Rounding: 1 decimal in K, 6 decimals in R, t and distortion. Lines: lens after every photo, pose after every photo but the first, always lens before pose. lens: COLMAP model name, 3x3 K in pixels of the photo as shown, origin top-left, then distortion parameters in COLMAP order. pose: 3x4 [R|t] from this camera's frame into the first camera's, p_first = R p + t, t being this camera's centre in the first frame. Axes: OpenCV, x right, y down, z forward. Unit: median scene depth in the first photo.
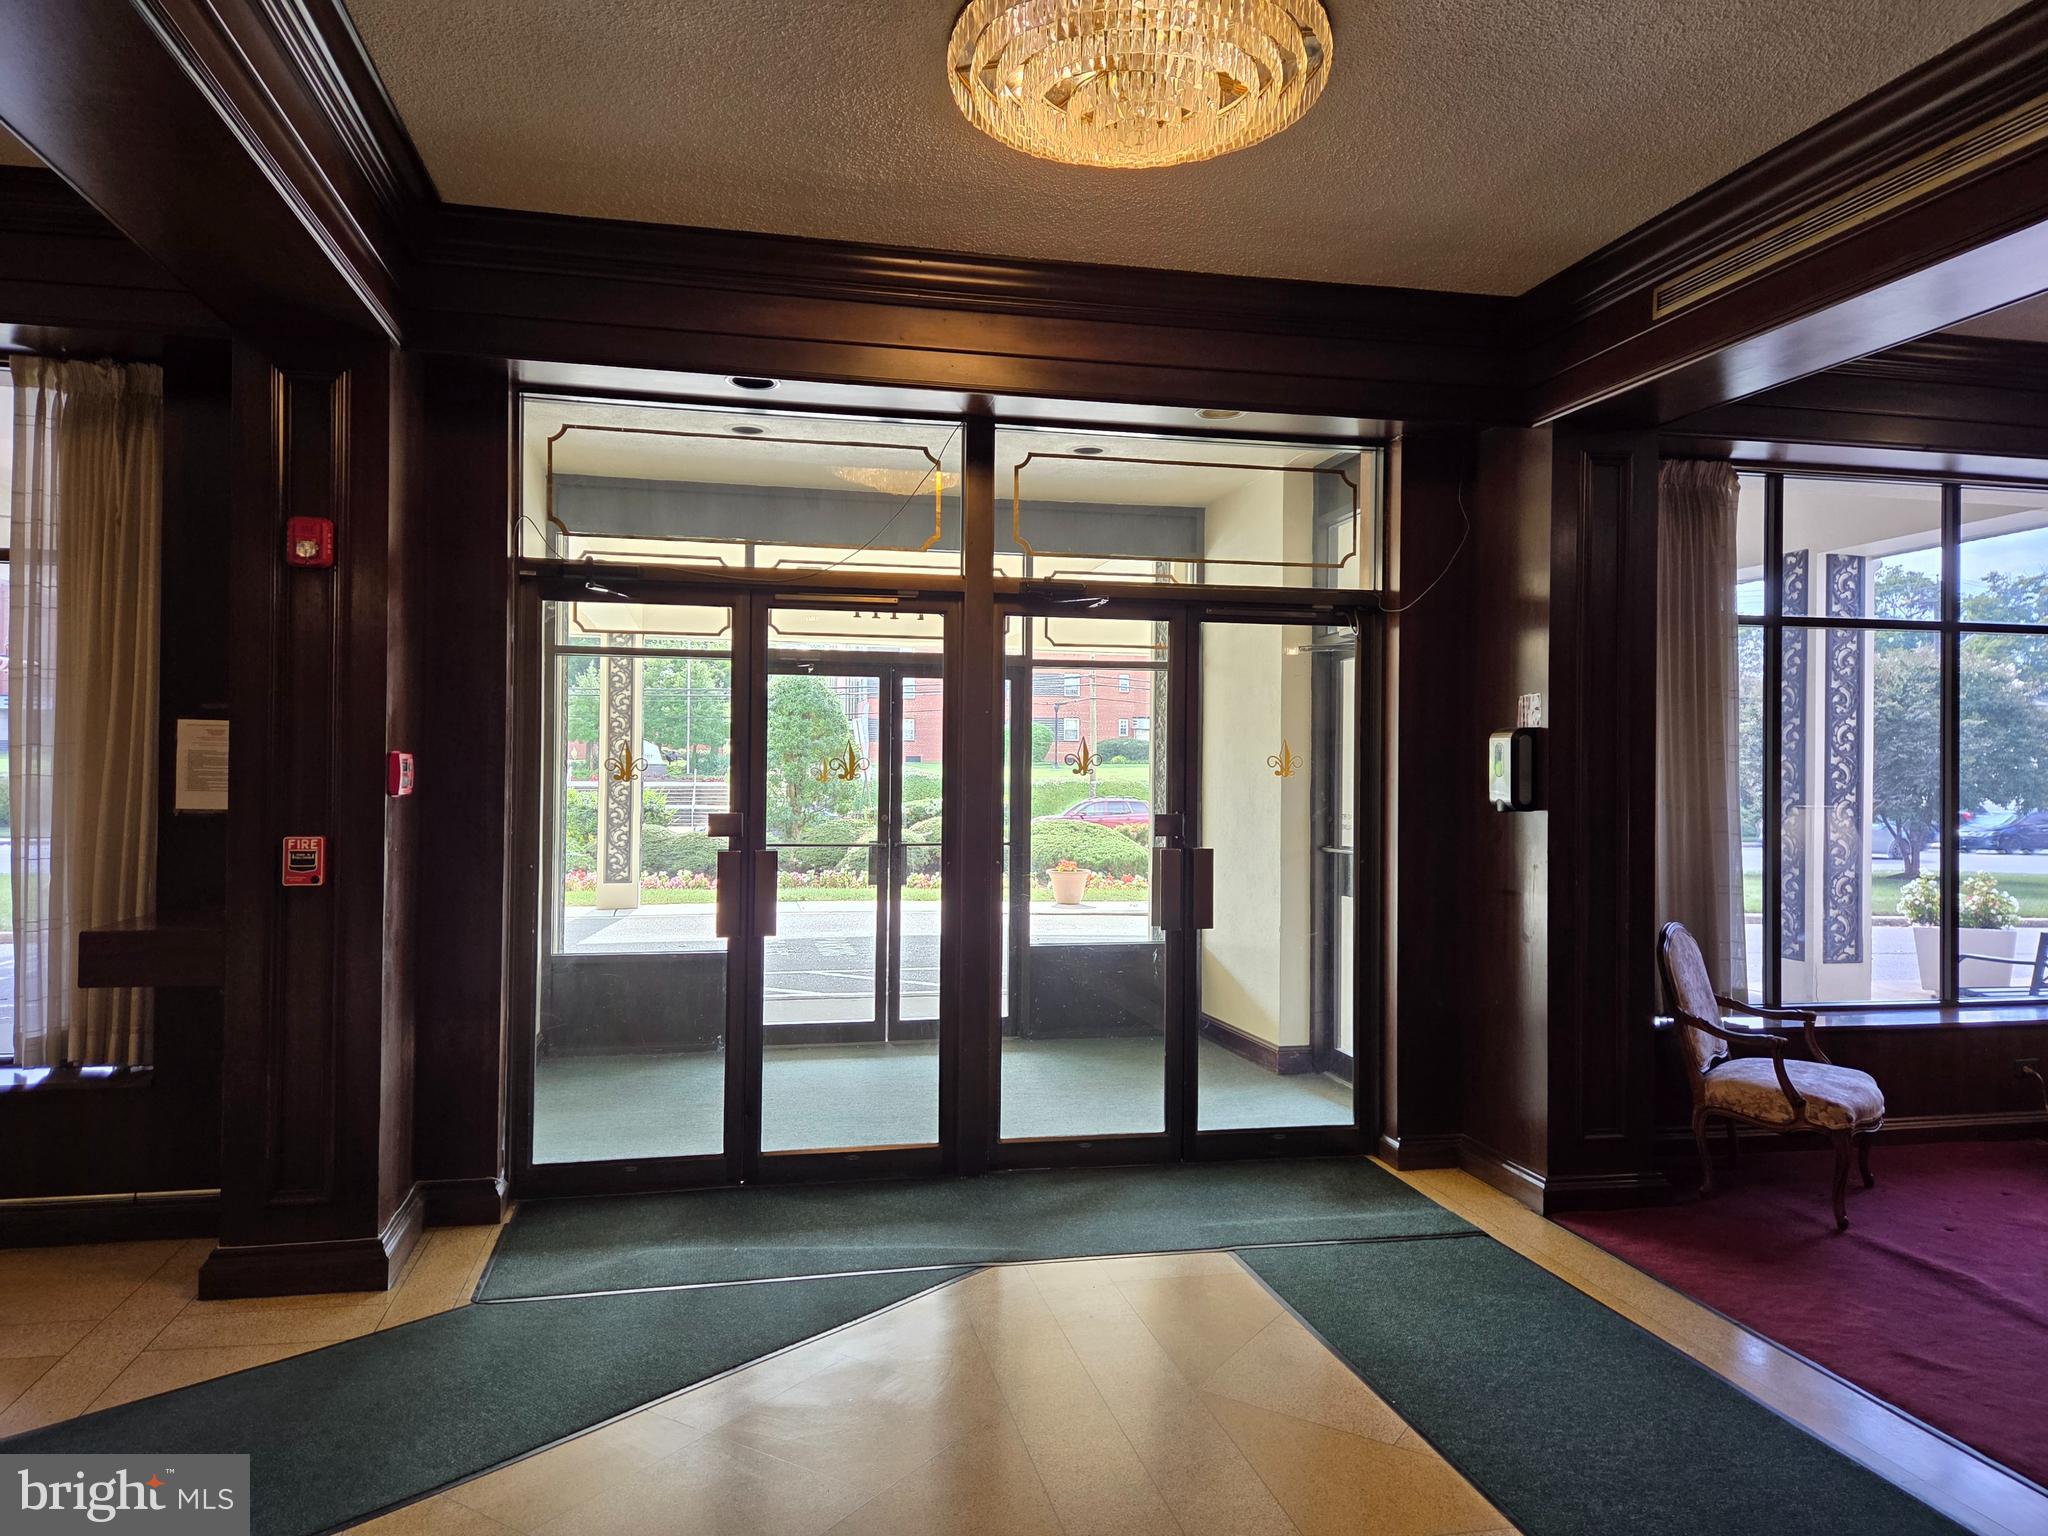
lens RADIAL K [[1372.9, 0, 1024.0], [0, 1372.9, 768.0], [0, 0, 1]] dist [0.010736, -0.002050]
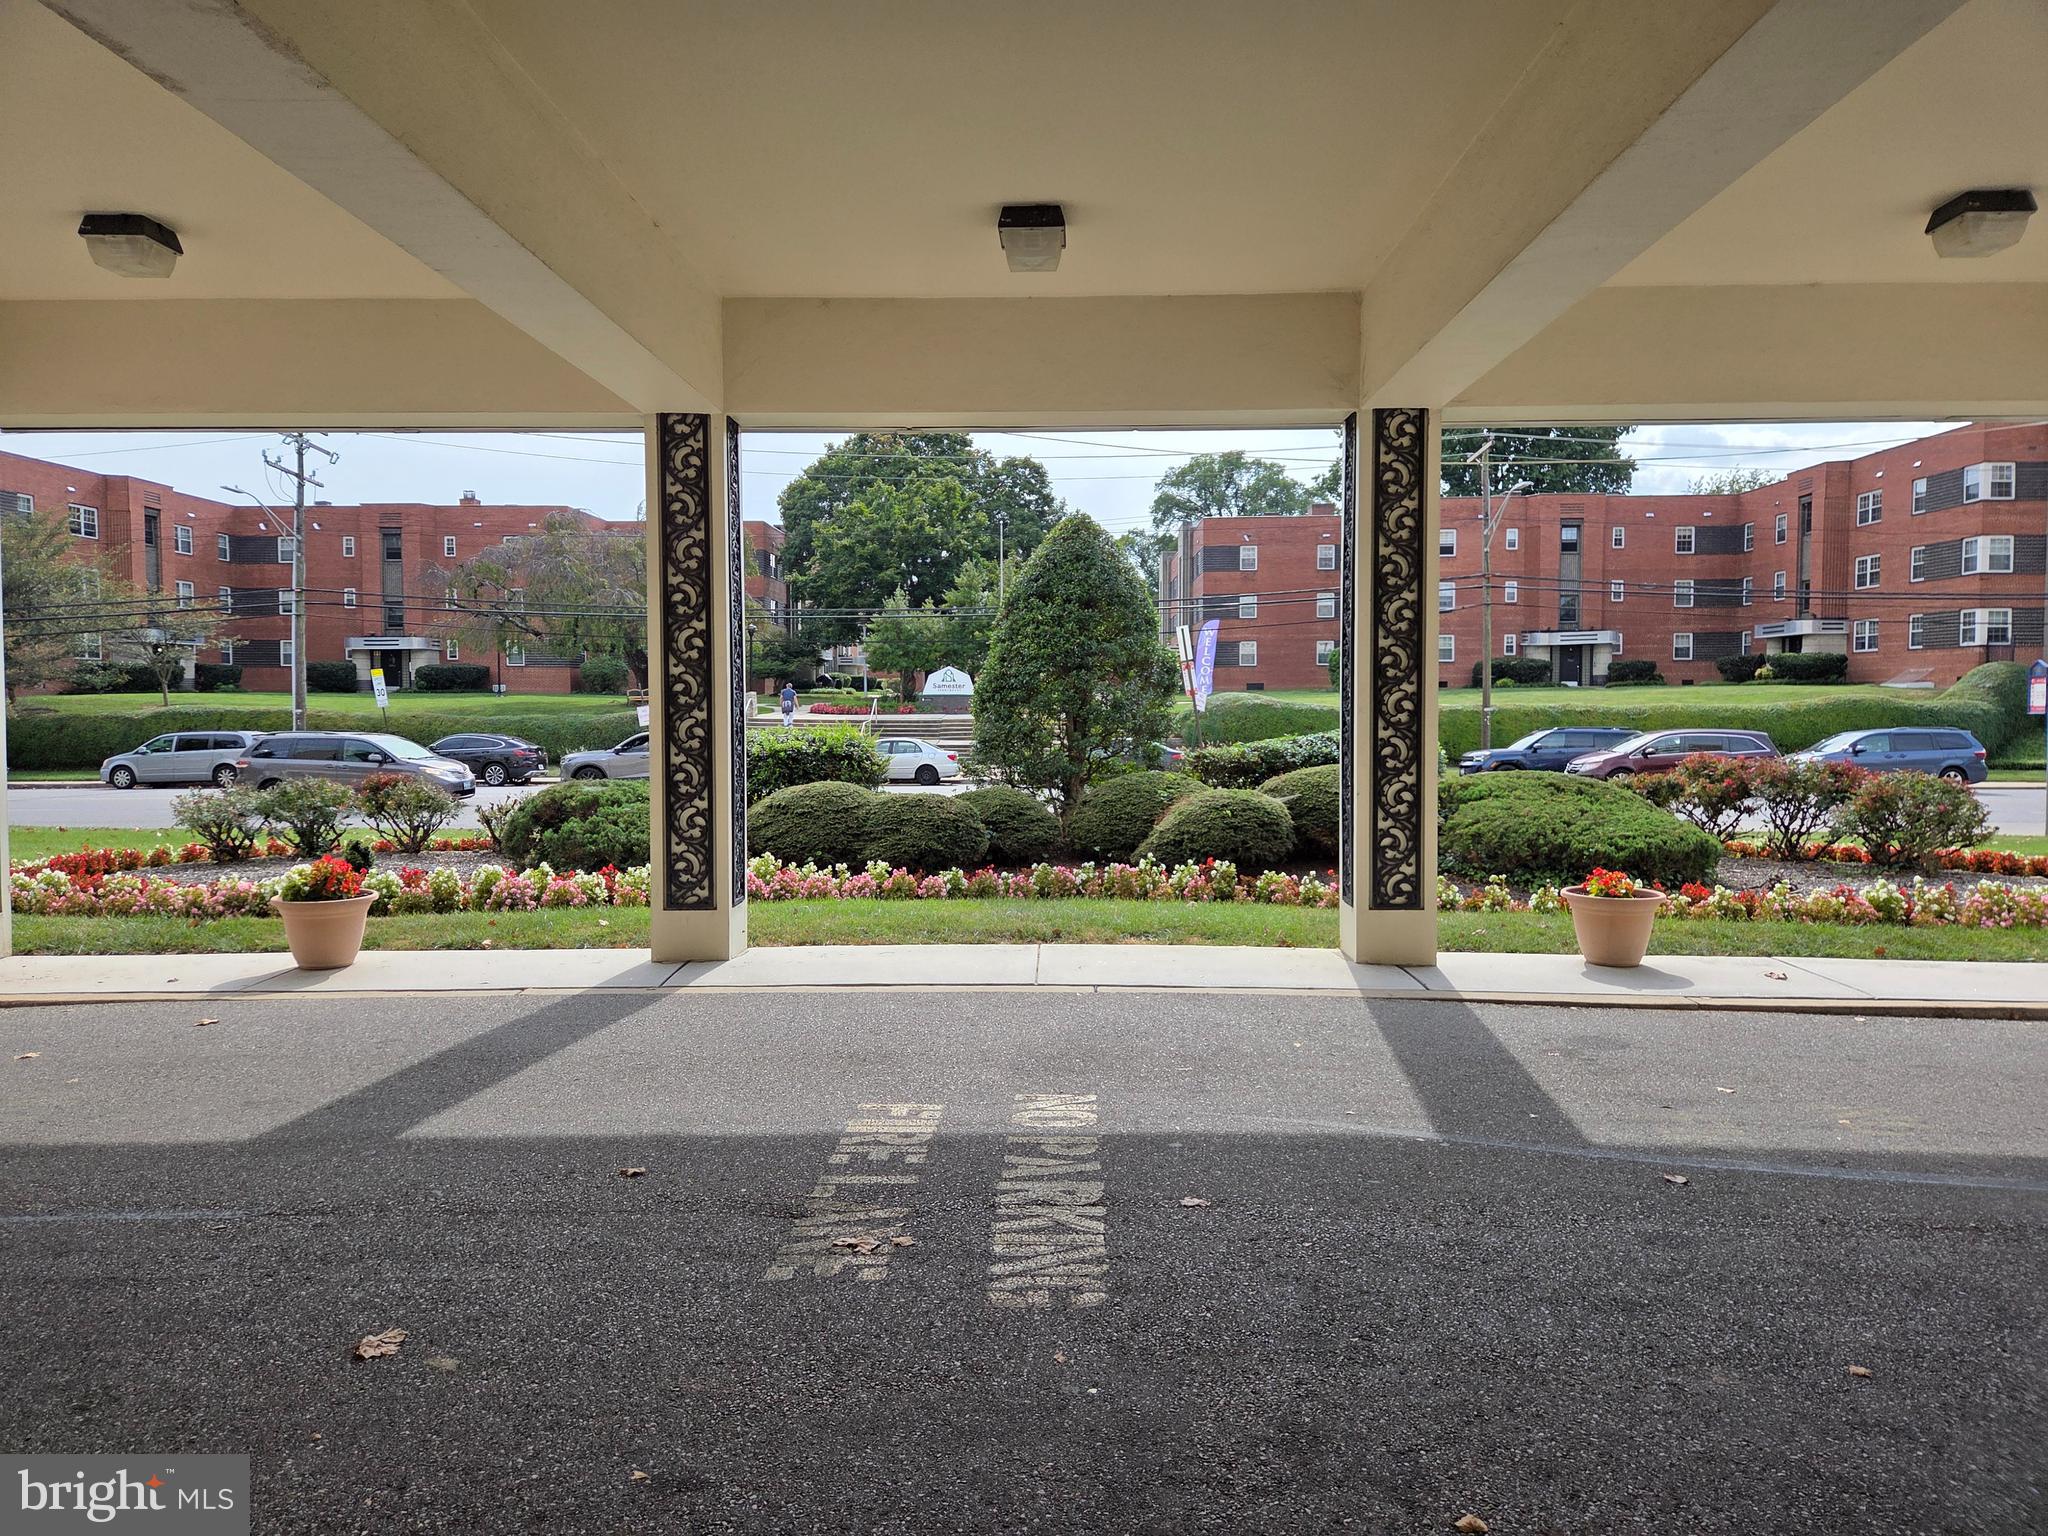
lens RADIAL K [[1372.9, 0, 1024.0], [0, 1372.9, 768.0], [0, 0, 1]] dist [0.010736, -0.002050]
pose [[0.970112, -0.002345, -0.242646, -0.041104], [0.014141, 0.998800, 0.046887, 0.007207], [0.242245, -0.048917, 0.968981, 0.435186]]
